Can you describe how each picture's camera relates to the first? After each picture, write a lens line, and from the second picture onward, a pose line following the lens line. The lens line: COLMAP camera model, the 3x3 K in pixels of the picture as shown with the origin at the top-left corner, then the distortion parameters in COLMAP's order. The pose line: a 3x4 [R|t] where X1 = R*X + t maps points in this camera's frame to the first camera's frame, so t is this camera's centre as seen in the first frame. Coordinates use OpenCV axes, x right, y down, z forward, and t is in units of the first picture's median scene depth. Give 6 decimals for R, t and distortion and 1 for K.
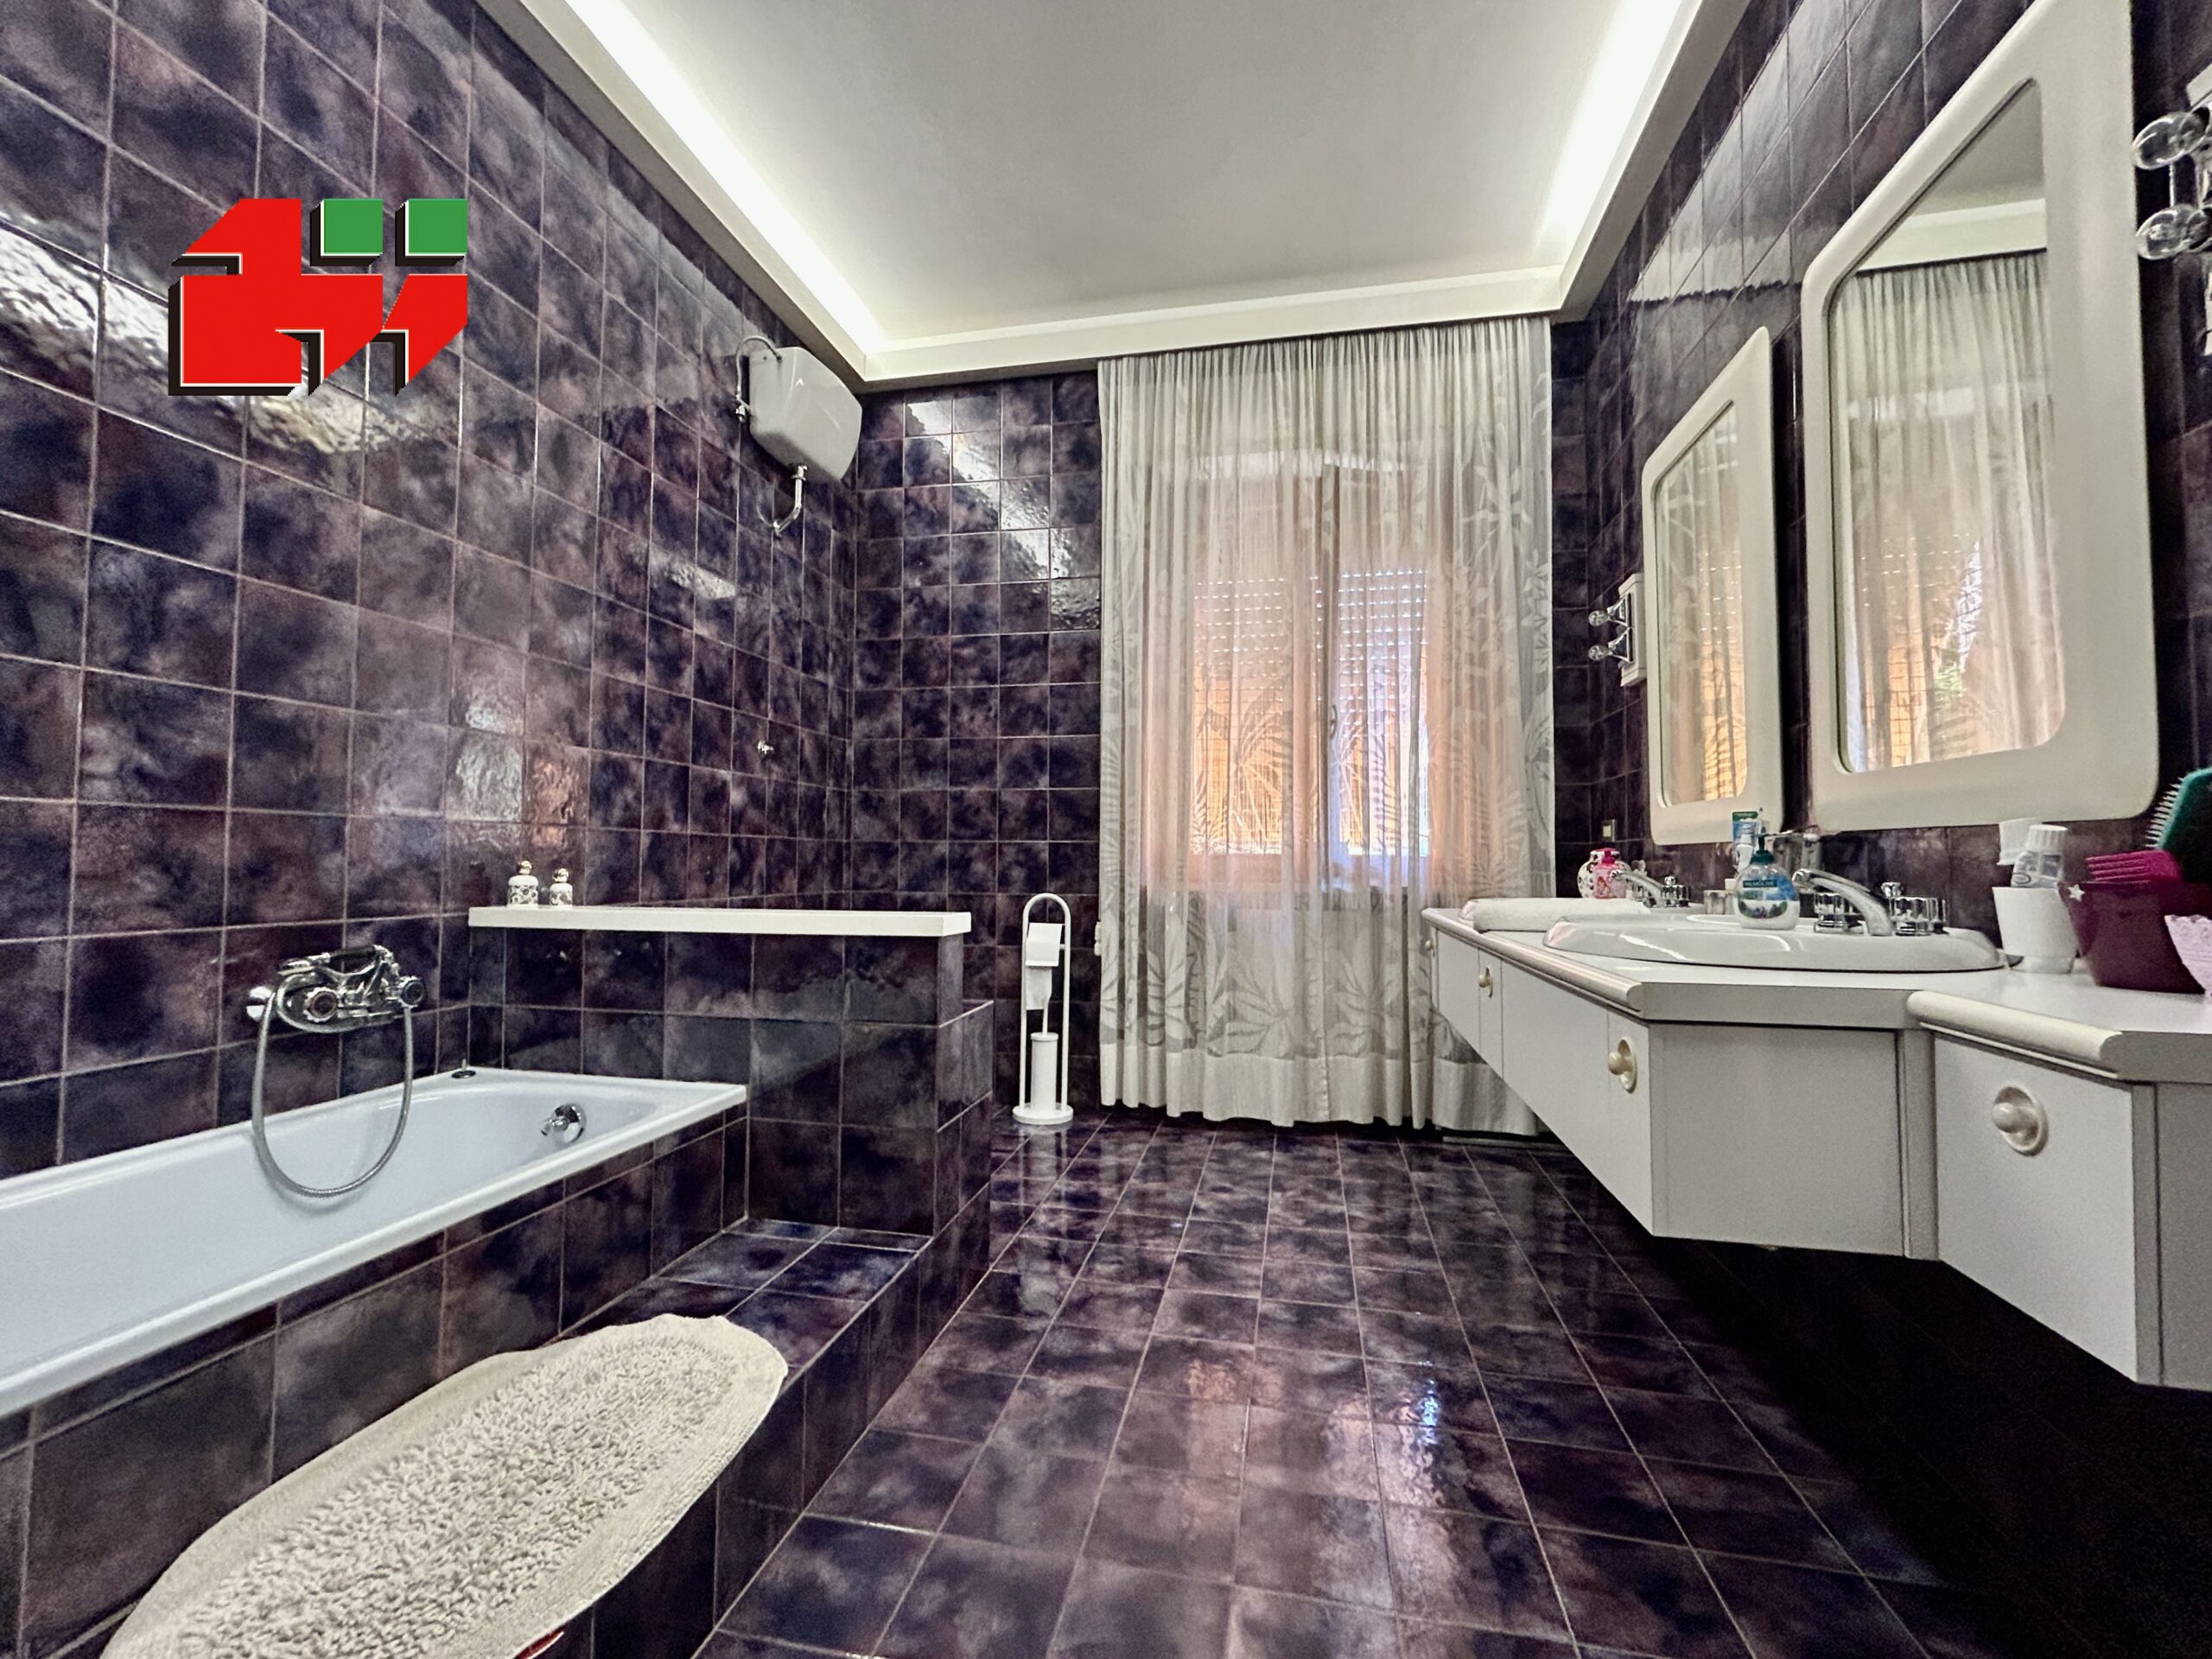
lens RADIAL K [[901.3, 0, 1102.8], [0, 901.3, 828.8], [0, 0, 1]] dist [-0.002598, 0.001831]
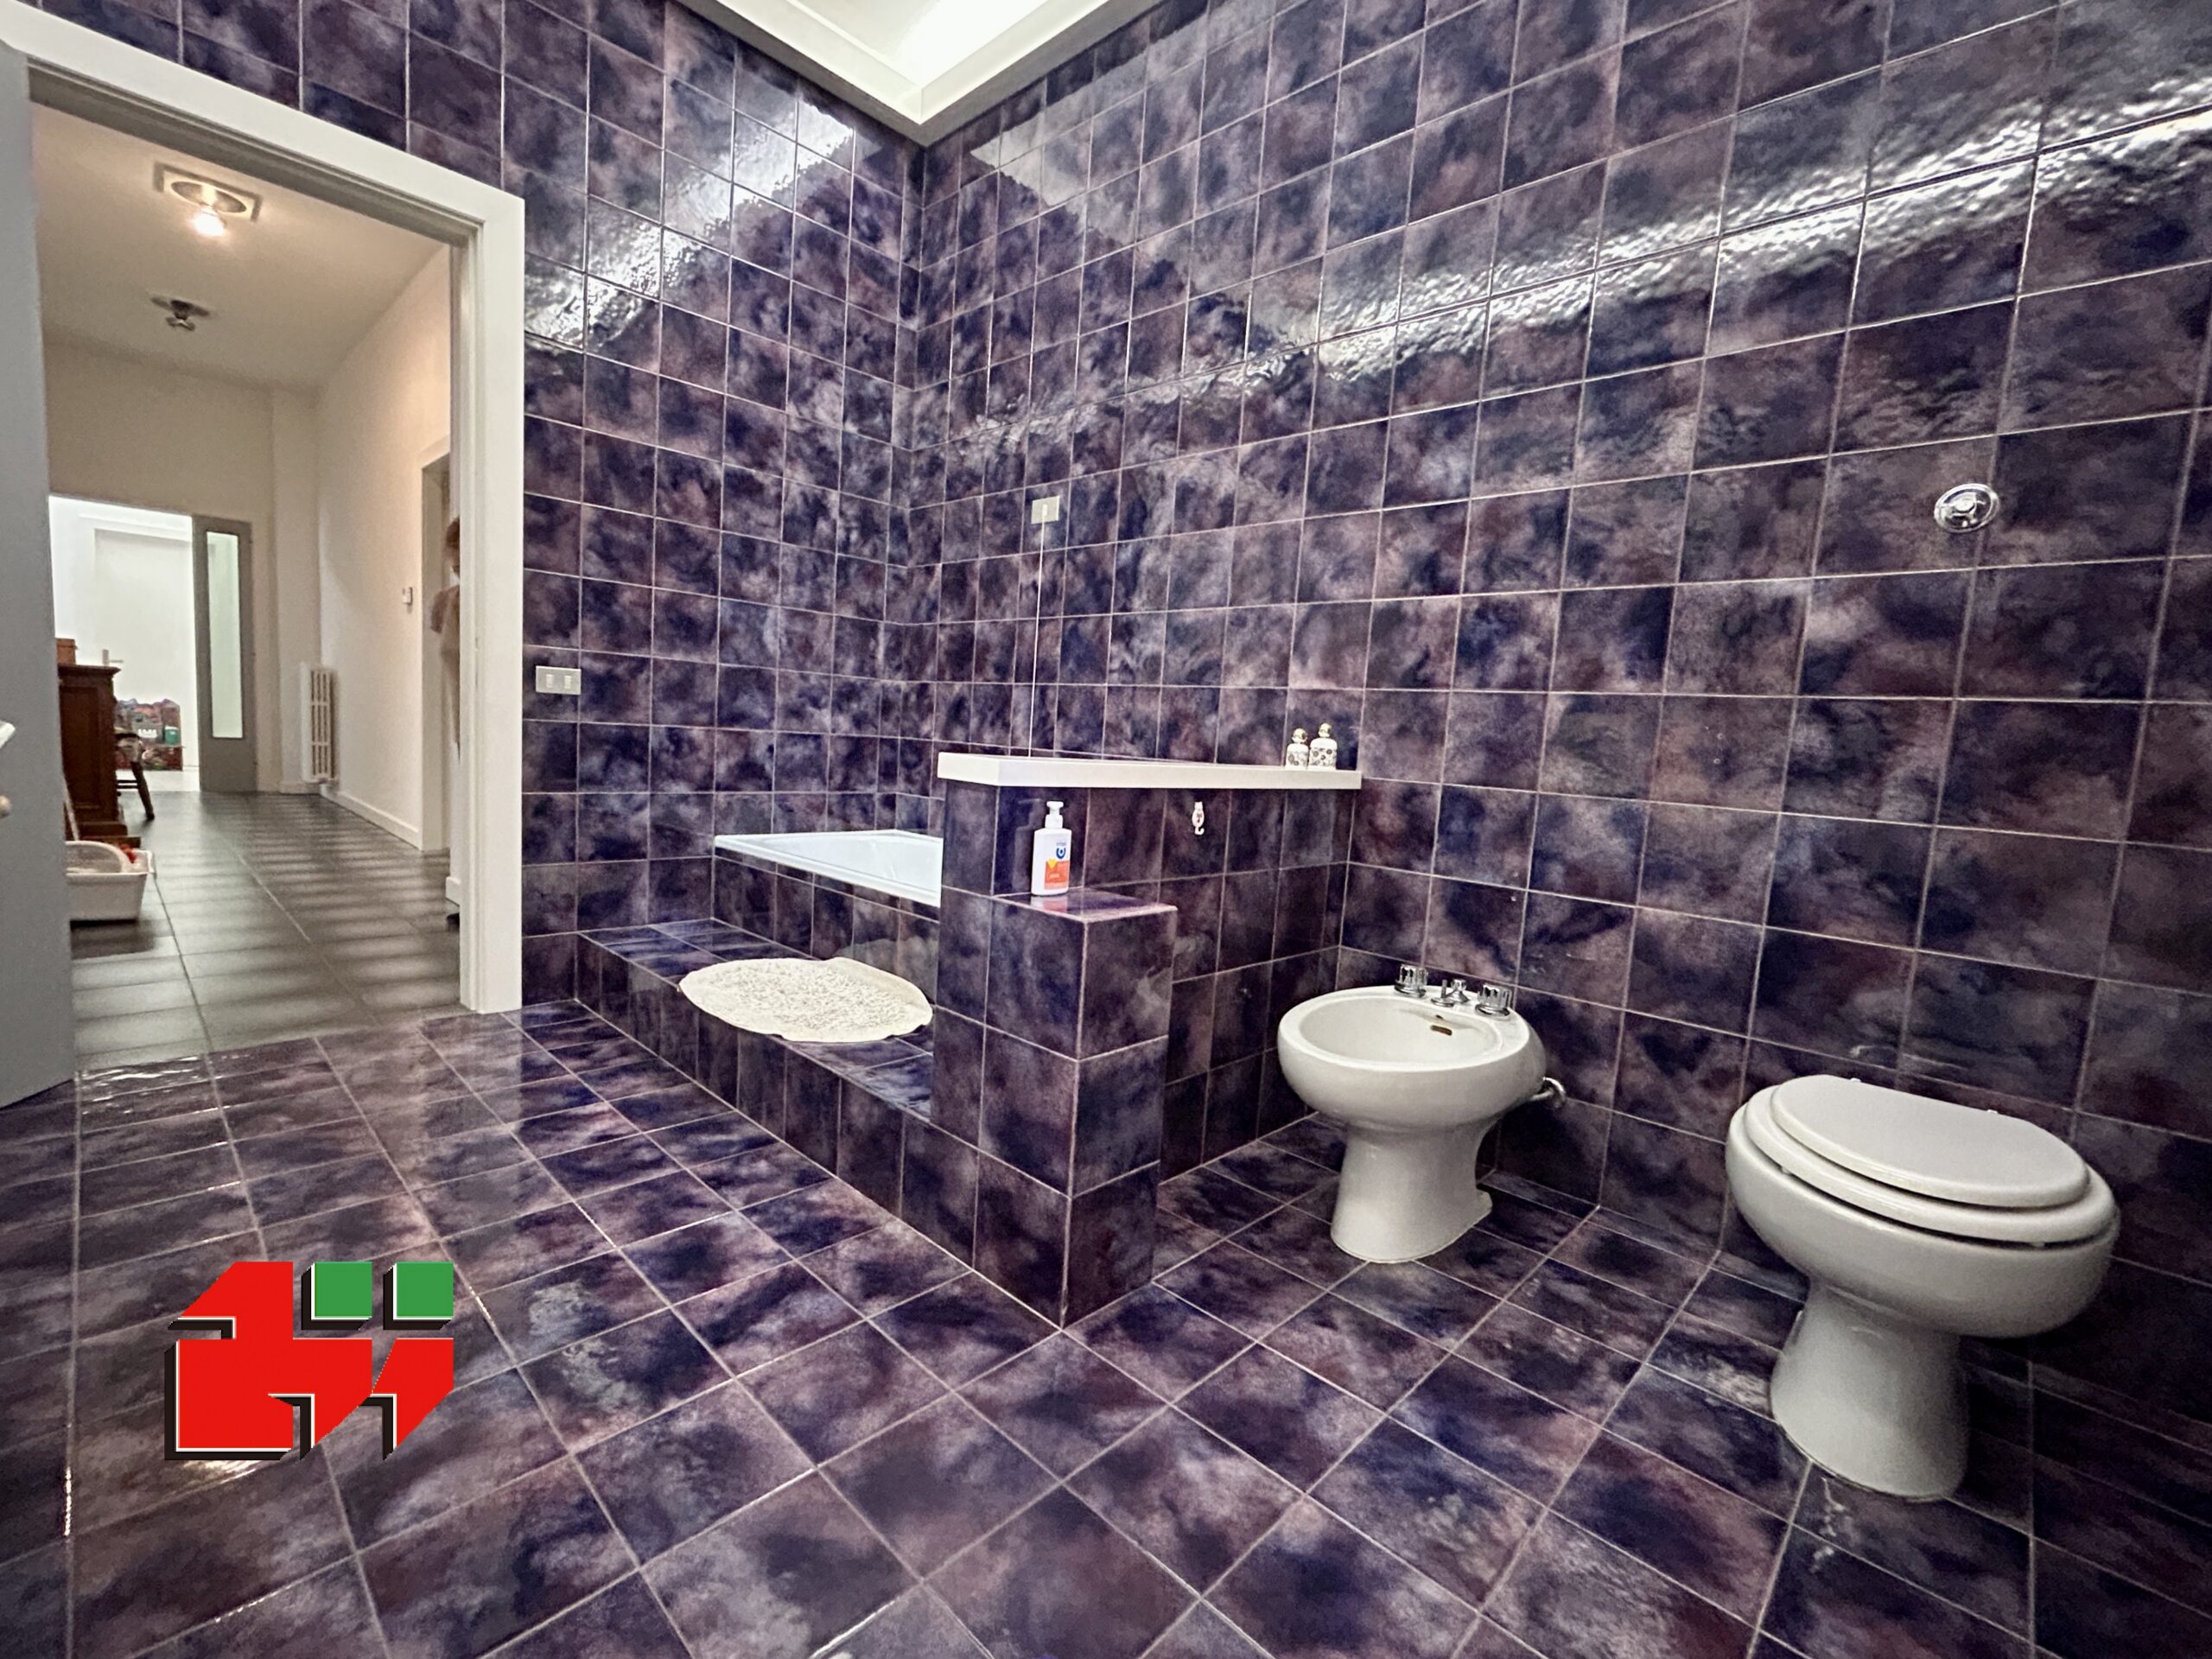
lens RADIAL K [[1007.7, 0, 1109.4], [0, 1007.7, 833.6], [0, 0, 1]] dist [-0.001087, 0.000158]
pose [[-0.529162, 0.042192, -0.847471, 0.438754], [-0.035315, 0.996803, 0.071677, 0.082664], [0.847786, 0.067857, -0.525980, 1.347299]]
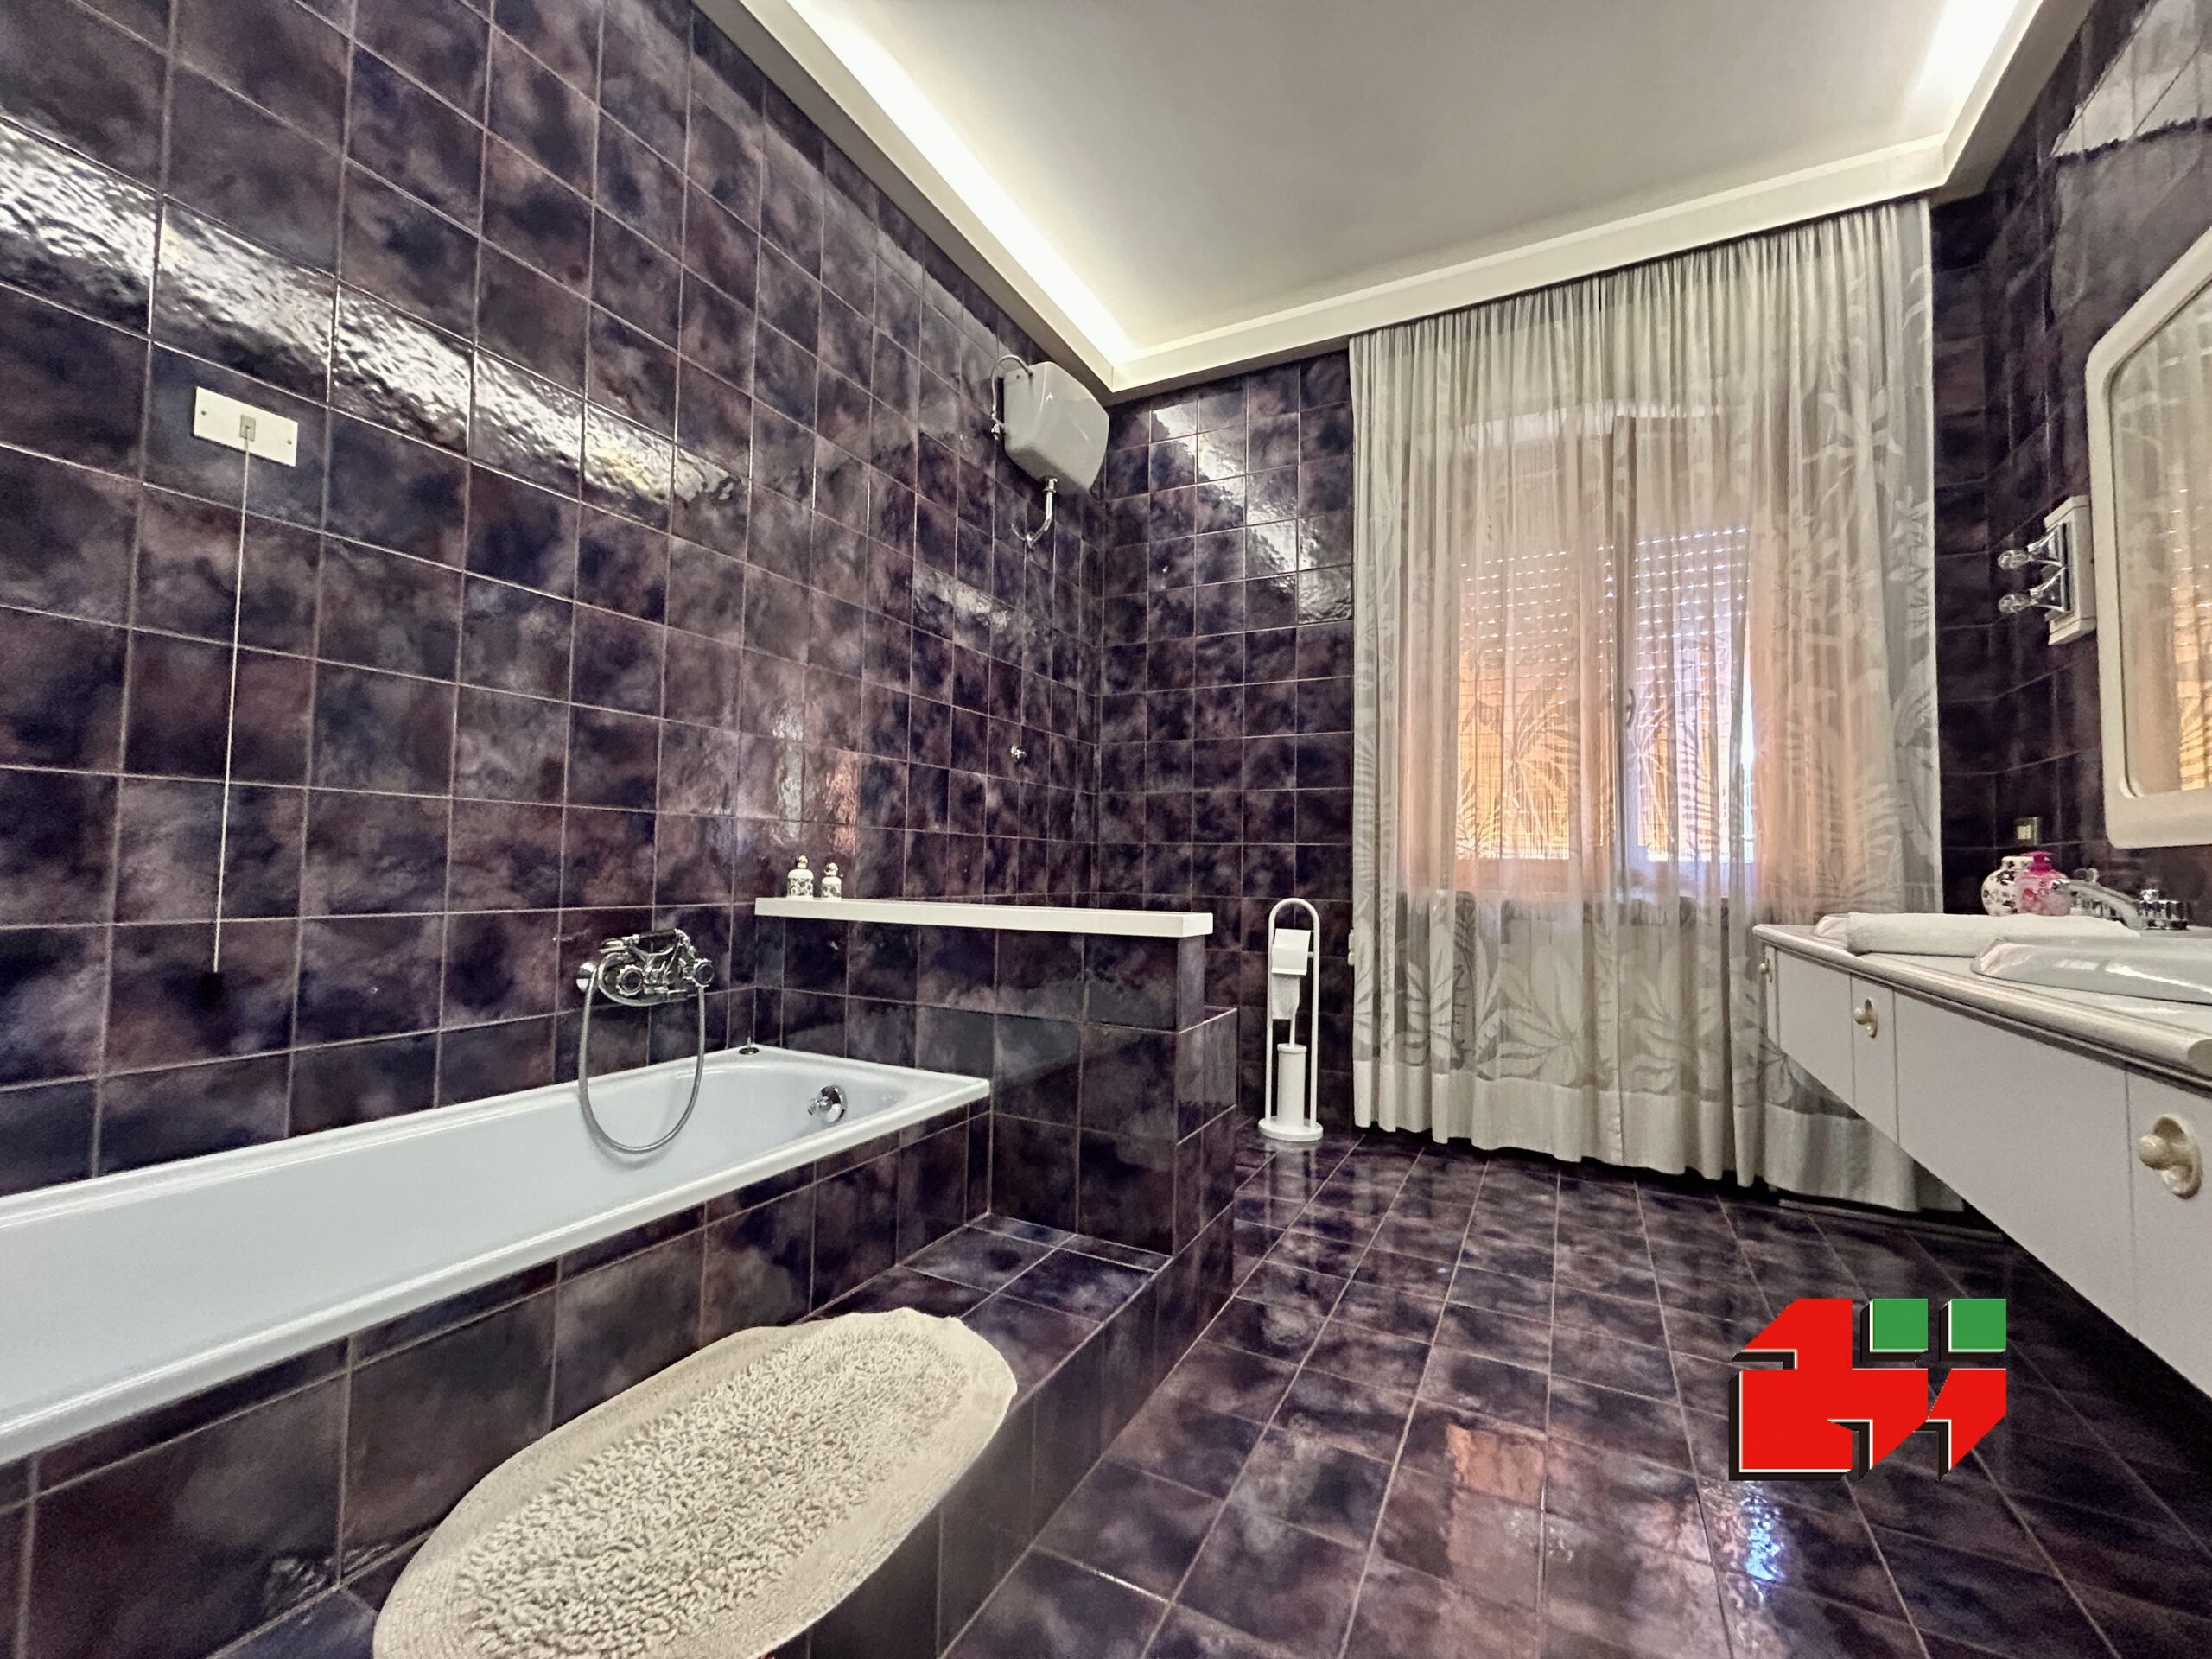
lens RADIAL K [[877.4, 0, 1109.4], [0, 877.4, 831.6], [0, 0, 1]] dist [-0.000738, 0.000331]
pose [[0.964112, -0.000382, -0.265494, -0.006600], [-0.001566, 0.999973, -0.007125, 0.012704], [0.265490, 0.007285, 0.964086, 0.078538]]
